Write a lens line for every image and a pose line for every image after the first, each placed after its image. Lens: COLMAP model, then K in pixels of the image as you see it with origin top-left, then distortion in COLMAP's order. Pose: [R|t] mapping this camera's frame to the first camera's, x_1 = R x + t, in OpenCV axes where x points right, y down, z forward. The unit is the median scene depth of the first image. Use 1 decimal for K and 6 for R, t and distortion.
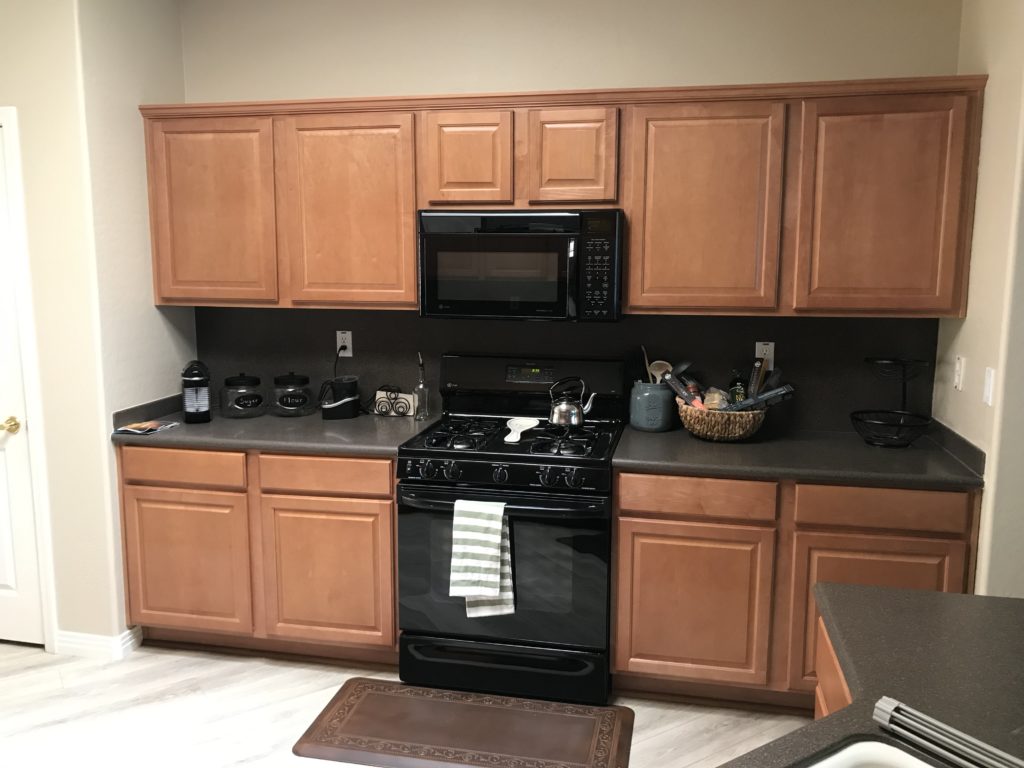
lens RADIAL K [[889.5, 0, 512.0], [0, 889.5, 384.0], [0, 0, 1]] dist [0.056379, 0.002876]
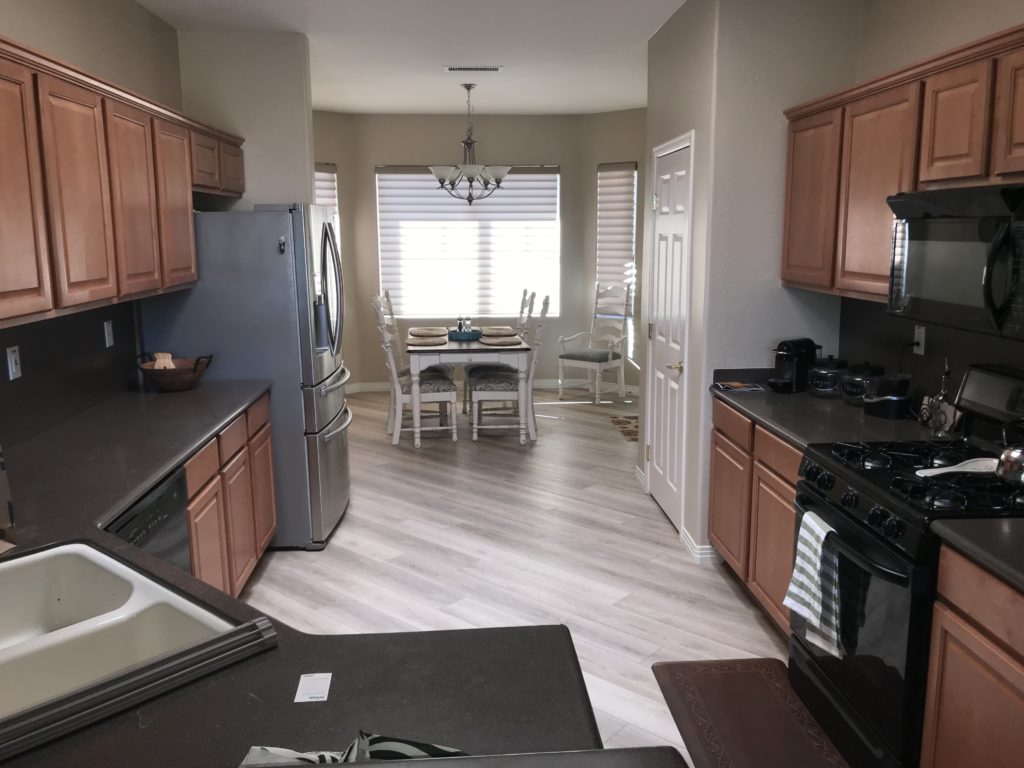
lens RADIAL K [[889.5, 0, 512.0], [0, 889.5, 384.0], [0, 0, 1]] dist [0.056379, 0.002876]
pose [[0.260920, 0.168423, -0.950555, 0.651409], [-0.139185, 0.980938, 0.135601, -0.075031], [0.955274, 0.096922, 0.279388, 0.388823]]
